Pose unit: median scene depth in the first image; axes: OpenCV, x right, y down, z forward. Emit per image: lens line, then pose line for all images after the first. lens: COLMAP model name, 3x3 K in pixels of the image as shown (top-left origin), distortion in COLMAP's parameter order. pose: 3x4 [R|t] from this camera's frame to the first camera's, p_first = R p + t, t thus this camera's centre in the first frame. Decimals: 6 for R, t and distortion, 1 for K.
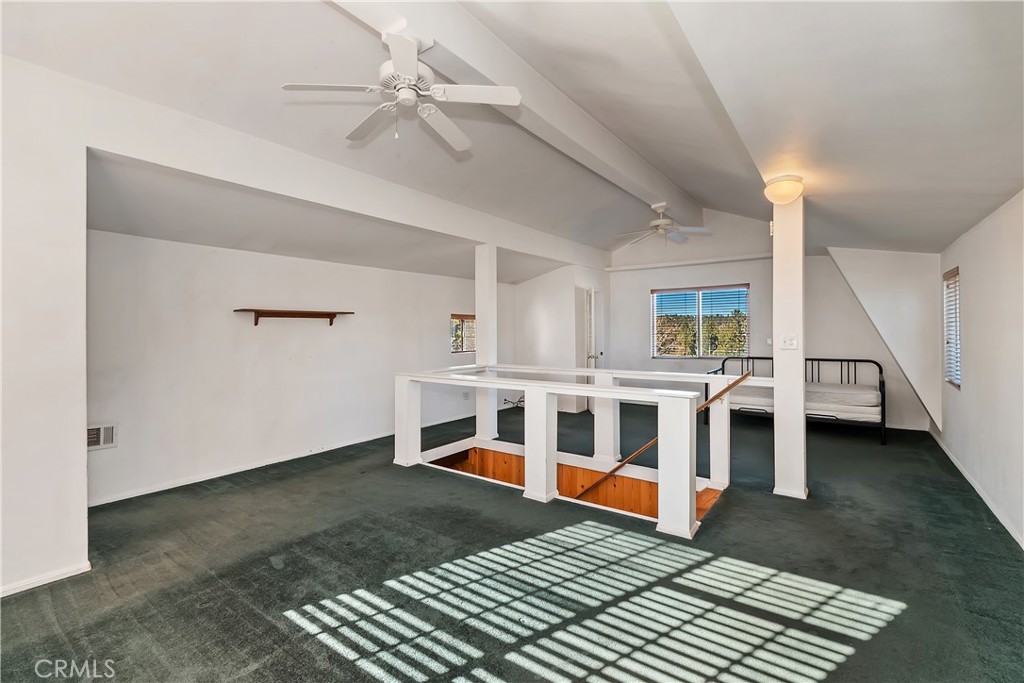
lens RADIAL K [[455.4, 0, 507.6], [0, 455.4, 330.1], [0, 0, 1]] dist [0.002484, -0.000175]
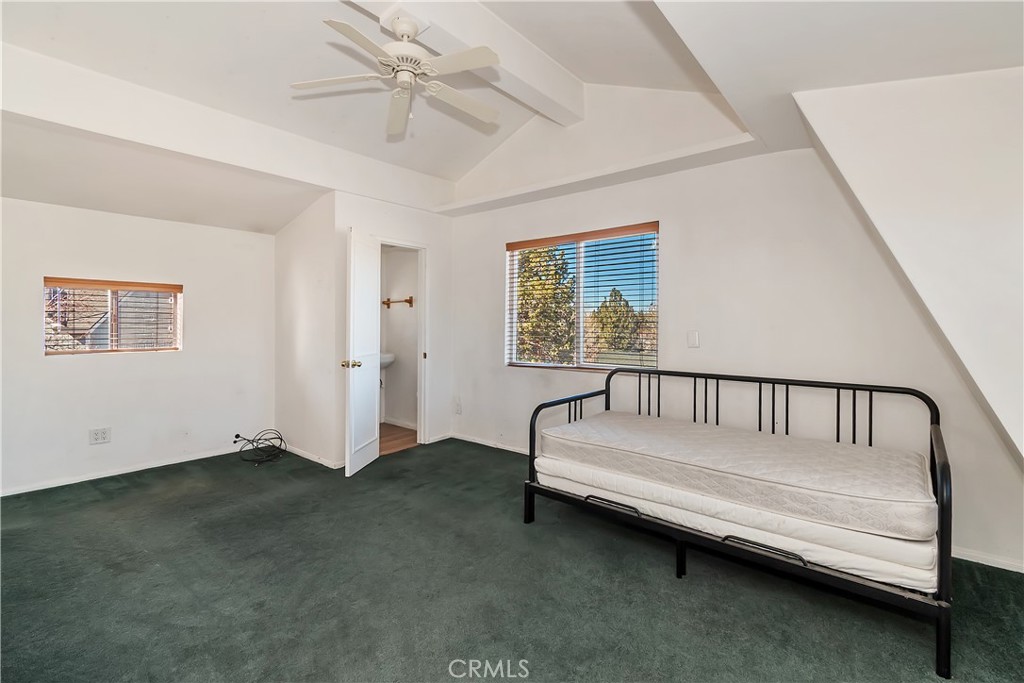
lens RADIAL K [[455.4, 0, 507.6], [0, 455.4, 330.1], [0, 0, 1]] dist [0.002484, -0.000175]
pose [[0.998777, 0.007834, -0.048822, 0.491778], [-0.006510, 0.999608, 0.027212, 0.004508], [0.049016, -0.026861, 0.998437, 0.620667]]
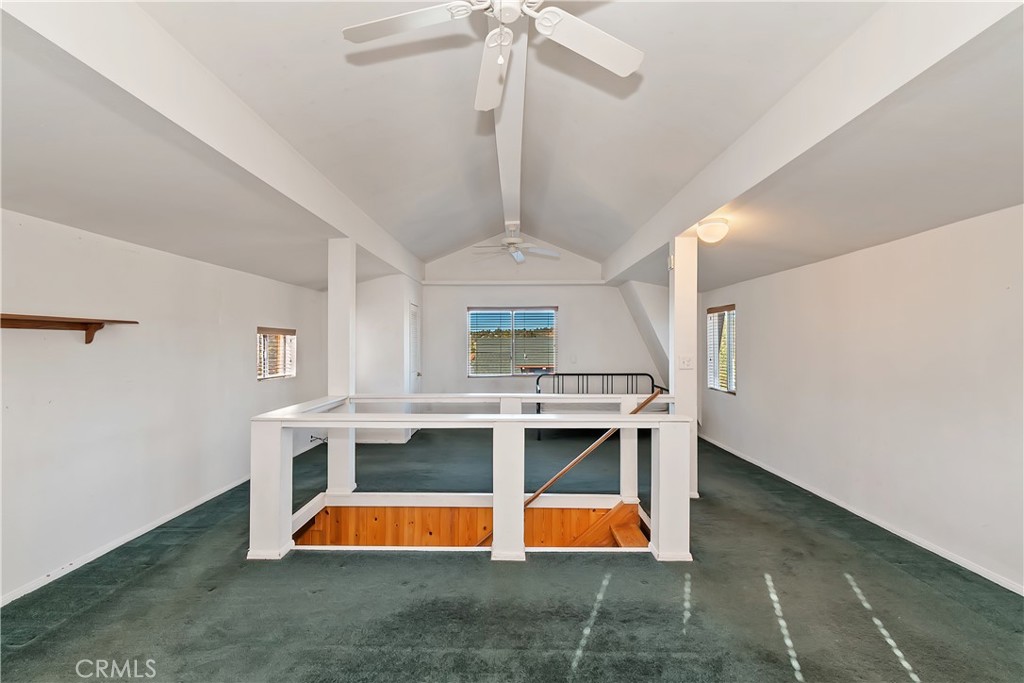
lens RADIAL K [[465.6, 0, 508.3], [0, 465.6, 338.6], [0, 0, 1]] dist [0.003051, 0.000084]
pose [[0.809652, 0.013461, 0.586756, -0.281243], [-0.006140, 0.999877, -0.014466, -0.009884], [-0.586878, 0.008110, 0.809635, 0.202483]]
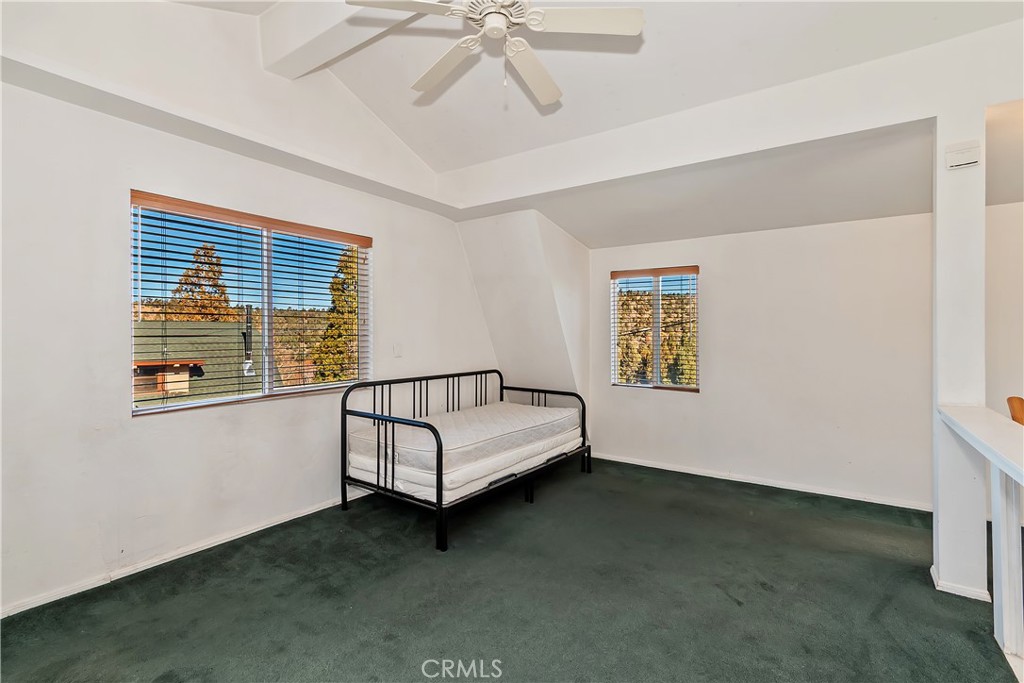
lens RADIAL K [[478.6, 0, 509.4], [0, 478.6, 329.3], [0, 0, 1]] dist [0.002604, -0.000754]
pose [[-0.026147, 0.015714, 0.999535, -0.016132], [-0.003929, 0.999867, -0.015822, 0.011386], [-0.999650, -0.004341, -0.026082, 1.076334]]
